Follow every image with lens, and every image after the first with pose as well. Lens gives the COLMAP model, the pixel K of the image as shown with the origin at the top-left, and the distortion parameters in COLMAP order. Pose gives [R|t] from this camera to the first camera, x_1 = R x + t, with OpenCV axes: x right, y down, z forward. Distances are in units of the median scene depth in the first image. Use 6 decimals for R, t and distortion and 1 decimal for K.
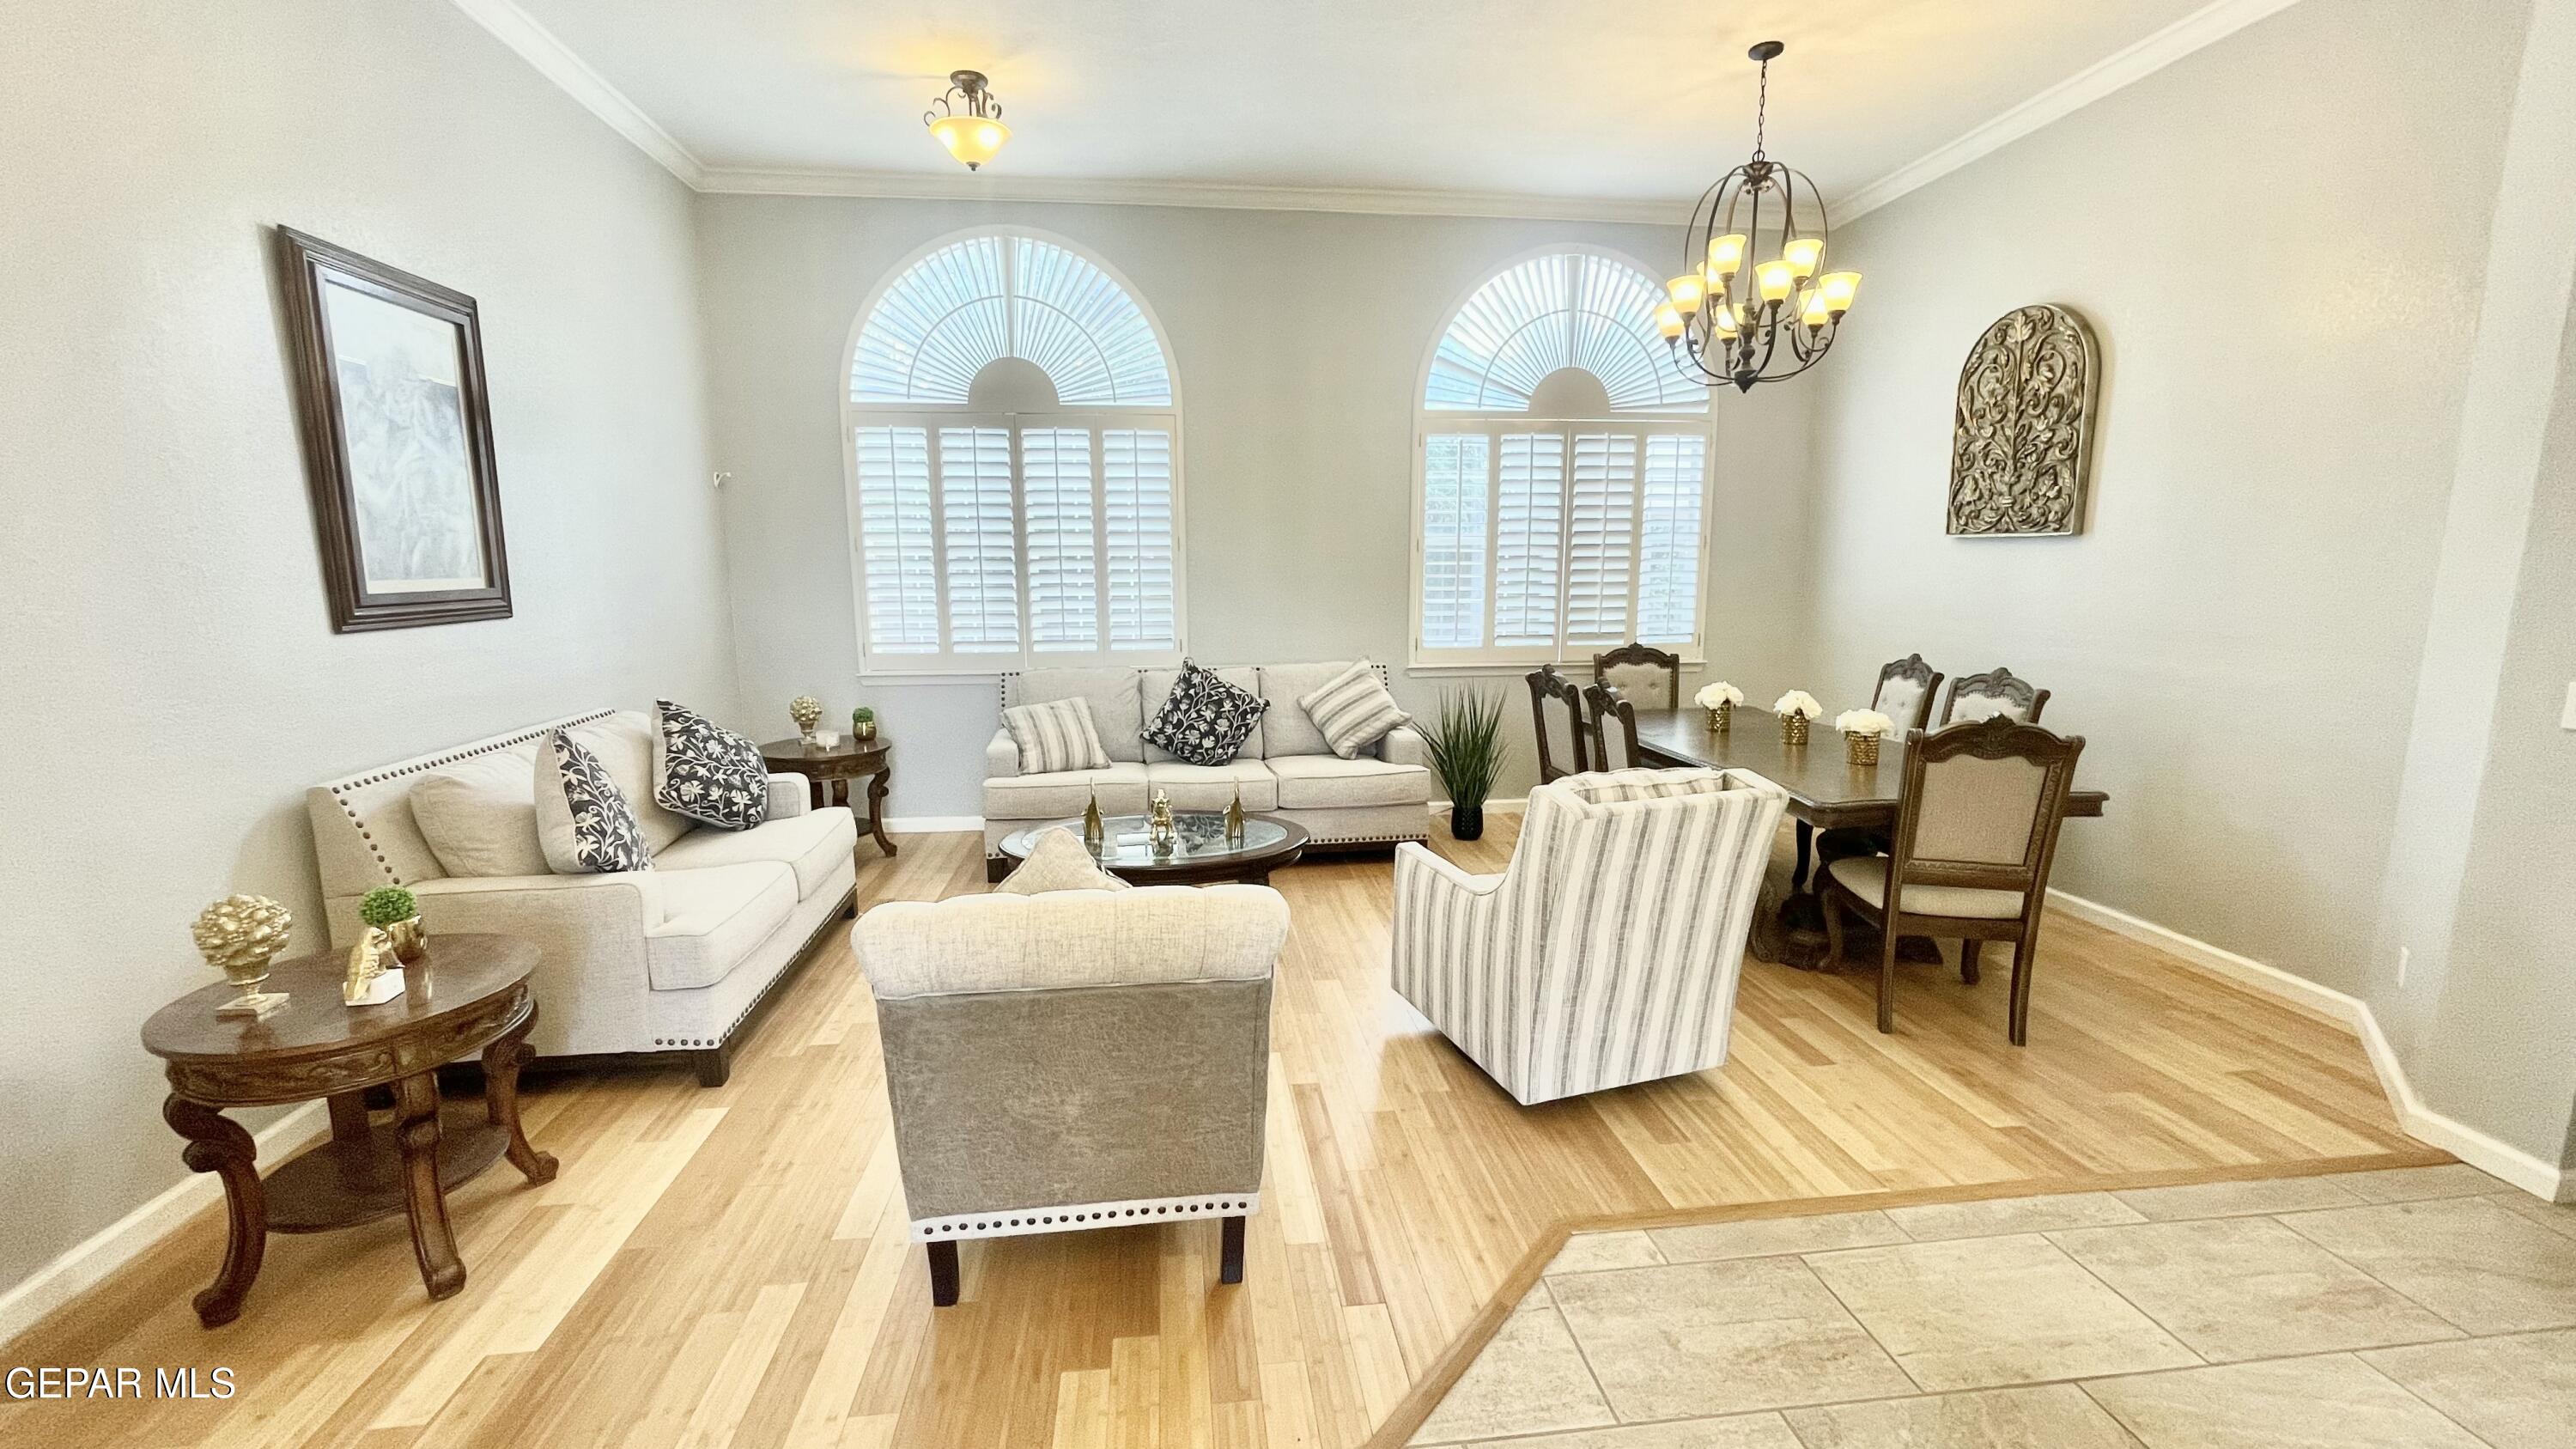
lens RADIAL K [[1037.1, 0, 1271.0], [0, 1037.1, 738.1], [0, 0, 1]] dist [-0.009972, -0.000179]
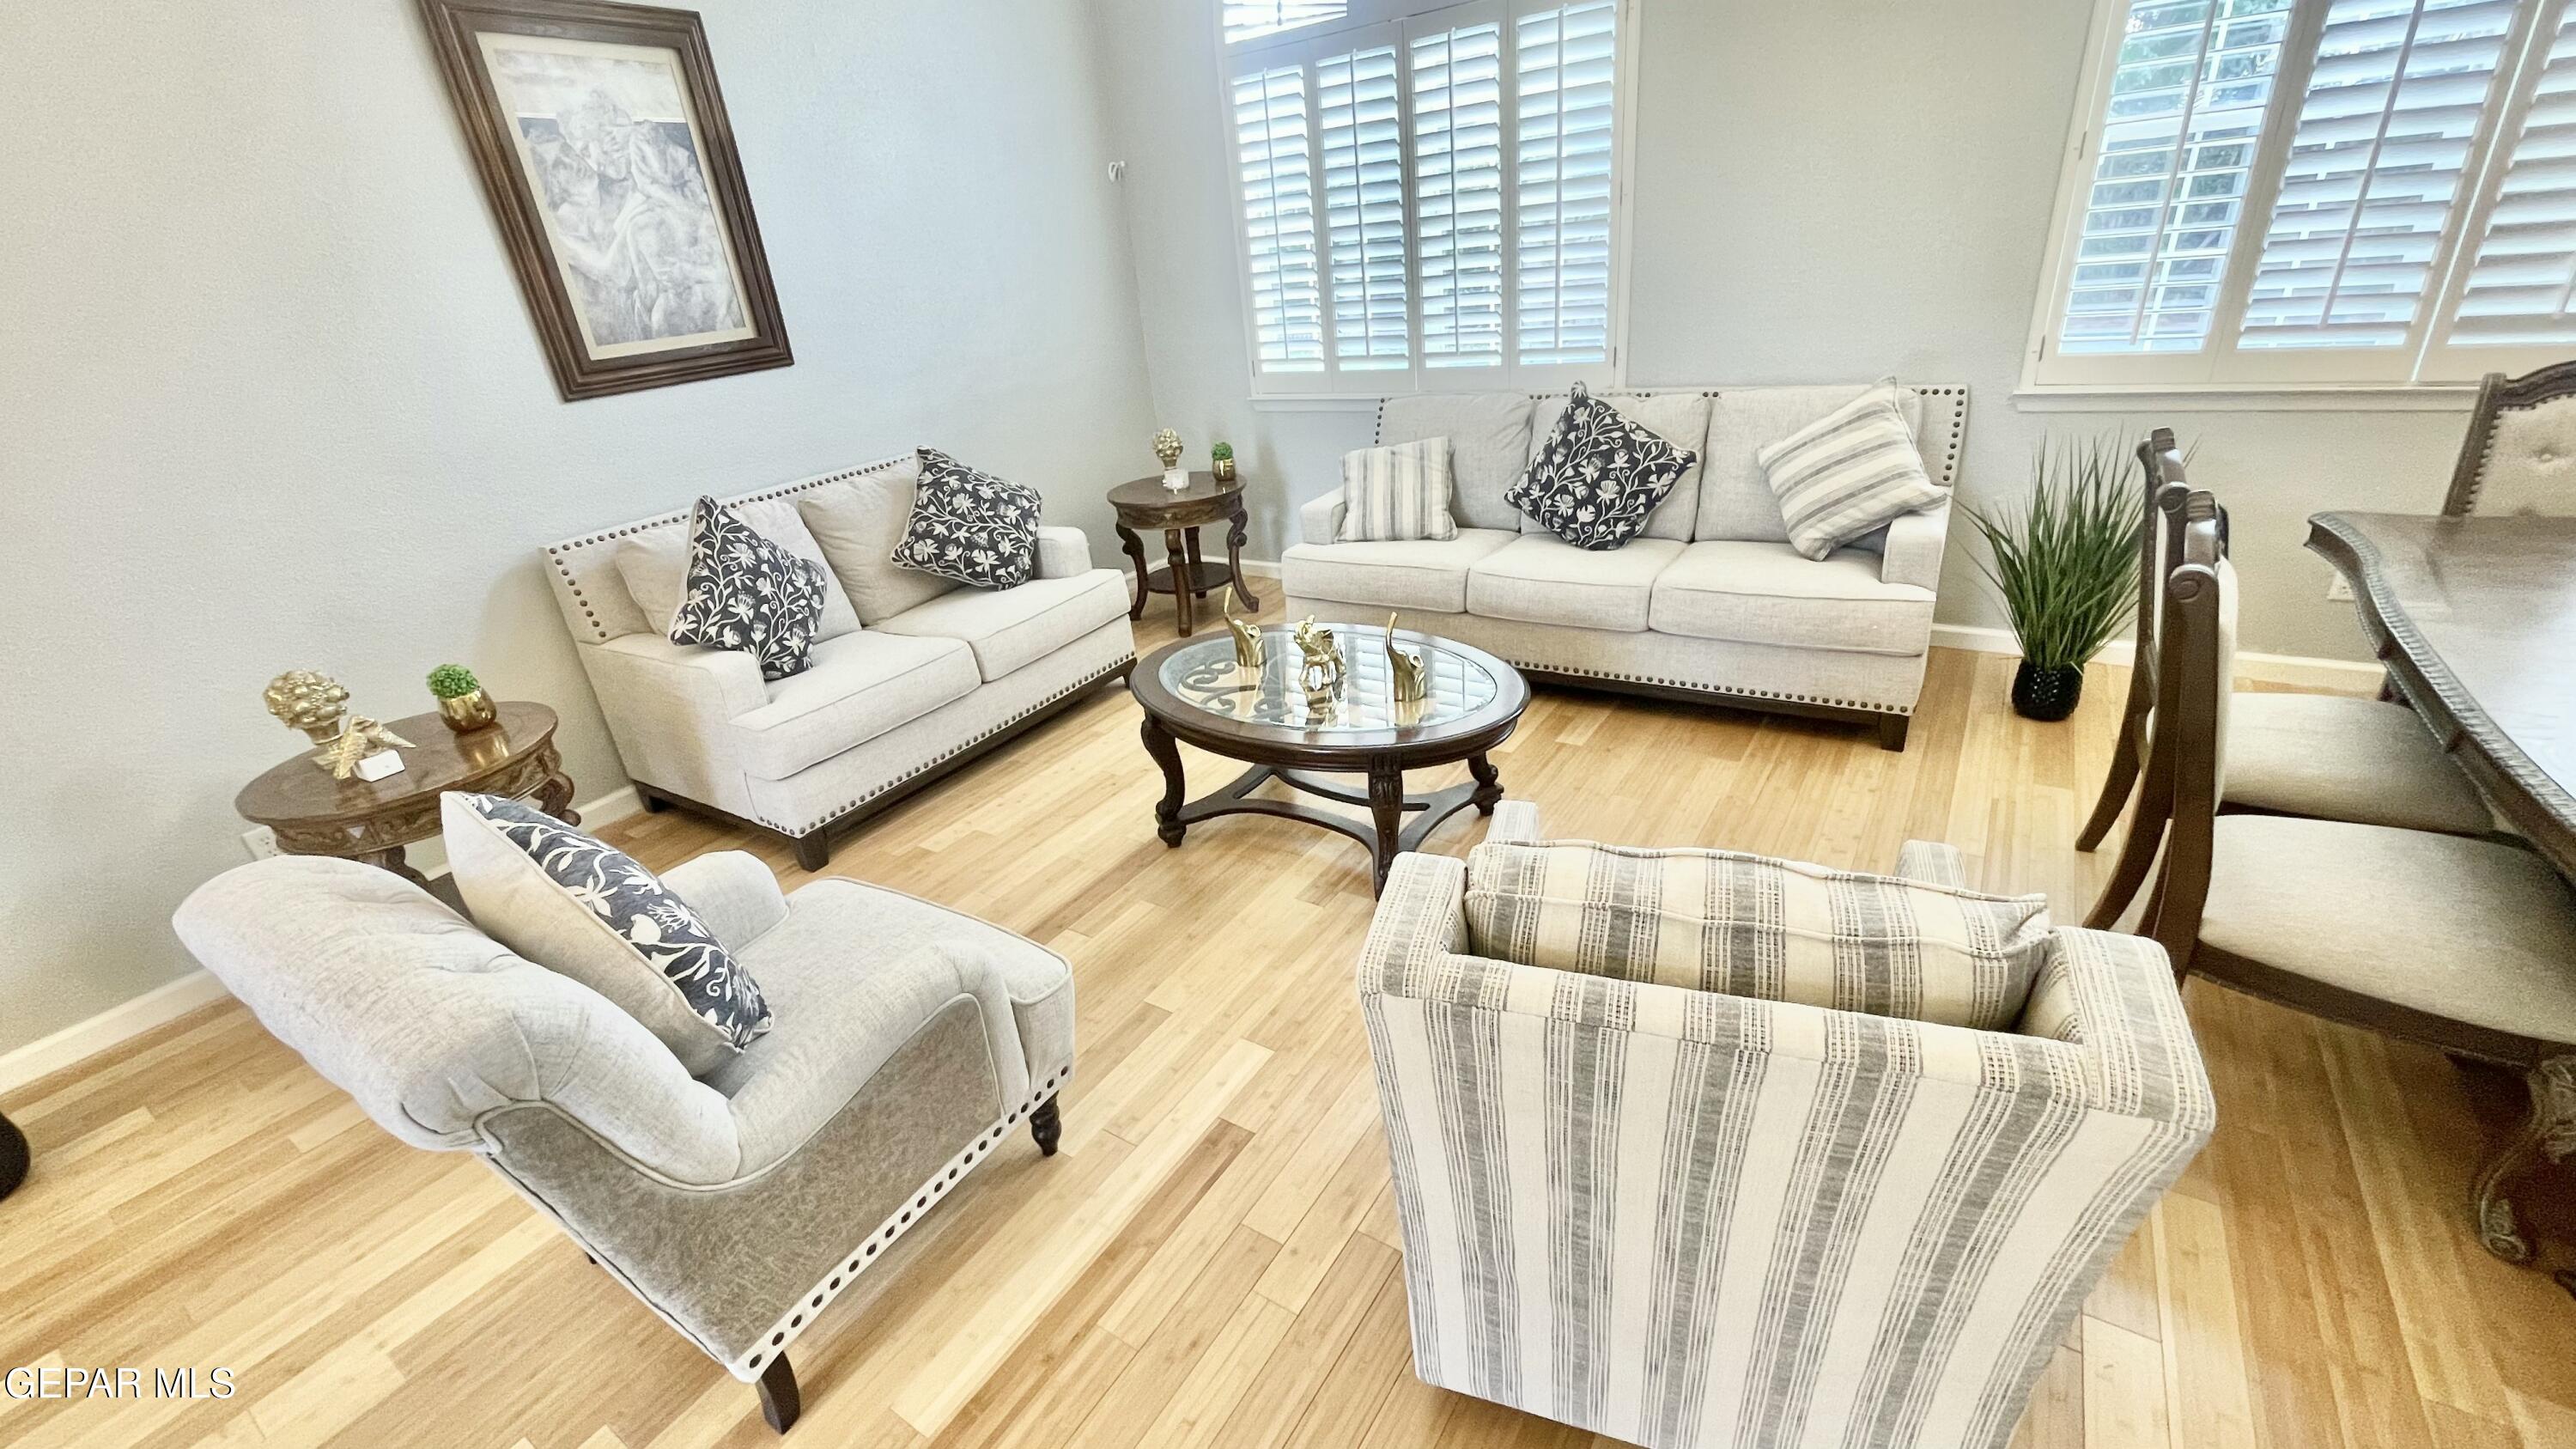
lens RADIAL K [[1037.1, 0, 1290.4], [0, 1037.1, 729.4], [0, 0, 1]] dist [-0.009972, -0.000179]
pose [[0.765060, 0.206754, -0.609866, 0.237084], [-0.017993, 0.953550, 0.300698, -0.062738], [0.643708, -0.219078, 0.733242, 0.342248]]
